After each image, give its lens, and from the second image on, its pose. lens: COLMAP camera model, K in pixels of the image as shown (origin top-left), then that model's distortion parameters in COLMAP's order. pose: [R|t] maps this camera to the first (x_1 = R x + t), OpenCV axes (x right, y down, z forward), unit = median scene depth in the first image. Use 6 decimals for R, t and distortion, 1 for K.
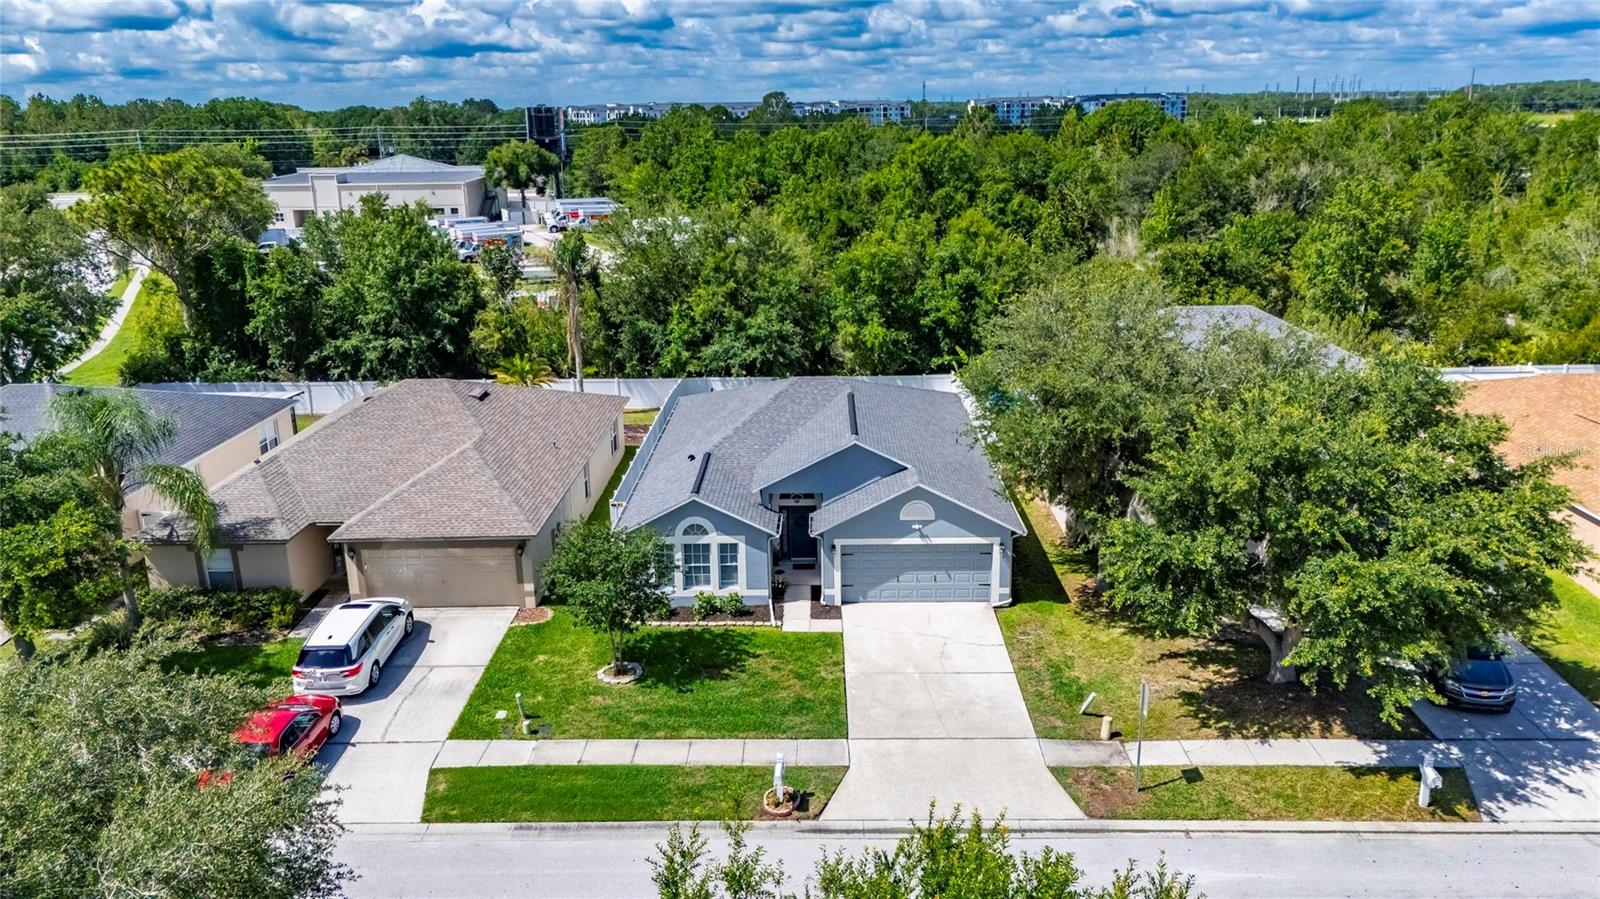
lens RADIAL K [[1175.5, 0, 802.5], [0, 1175.5, 451.5], [0, 0, 1]] dist [0.061166, -0.051513]
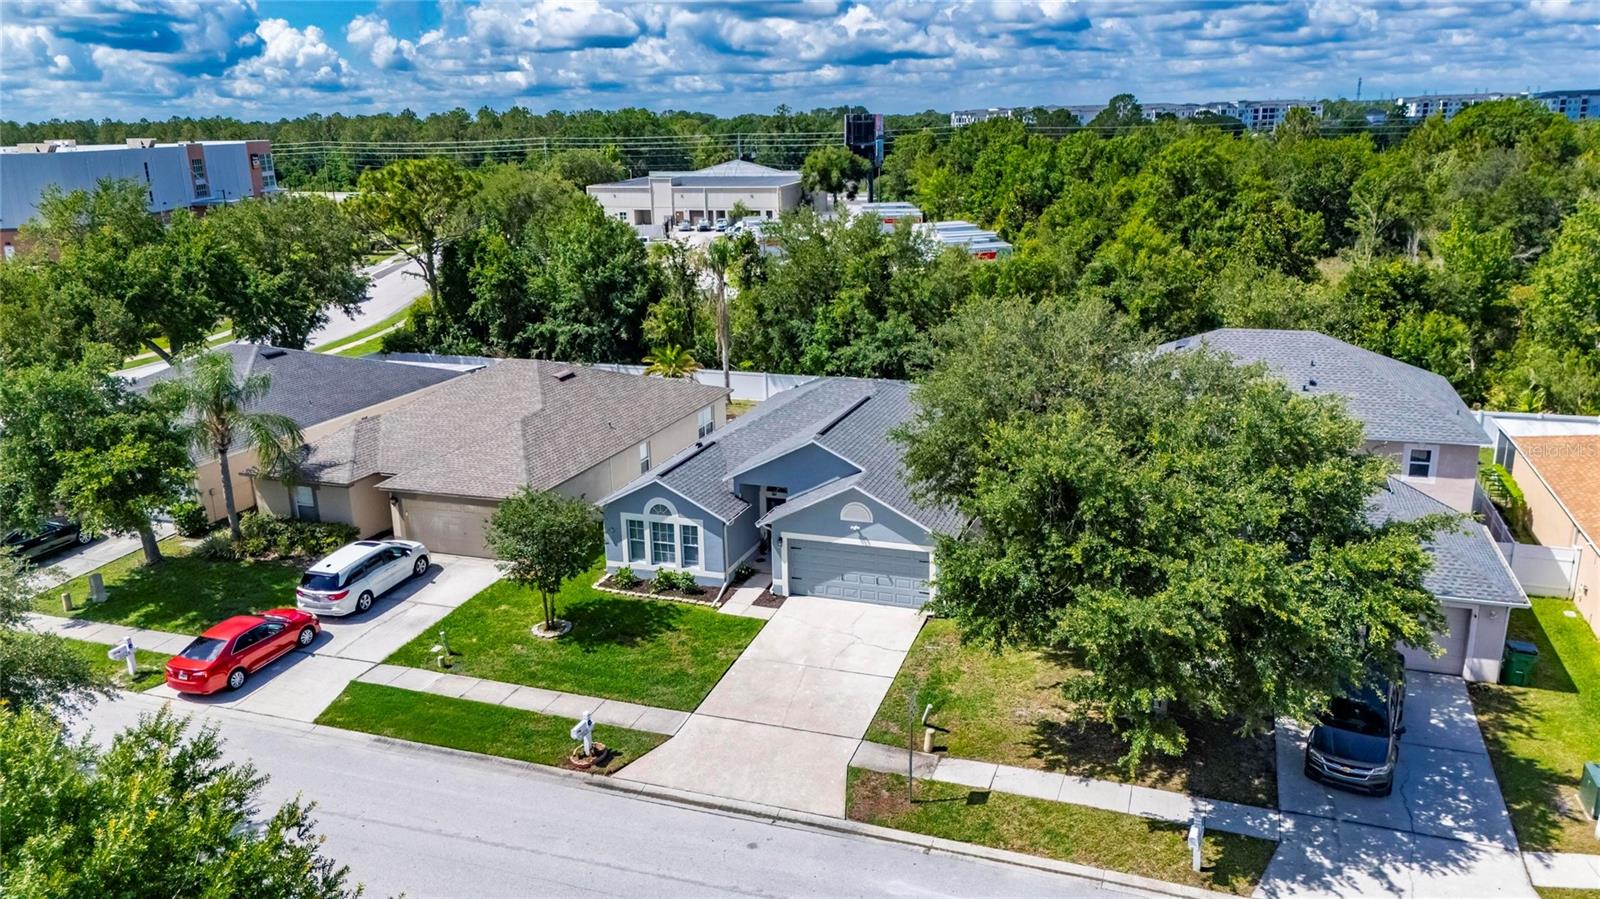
lens RADIAL K [[1175.5, 0, 802.5], [0, 1175.5, 451.5], [0, 0, 1]] dist [0.061166, -0.051513]
pose [[0.946567, 0.083332, -0.311554, 0.365054], [-0.084290, 0.996387, 0.010415, -0.009060], [0.311296, 0.016403, 0.950171, 0.012698]]
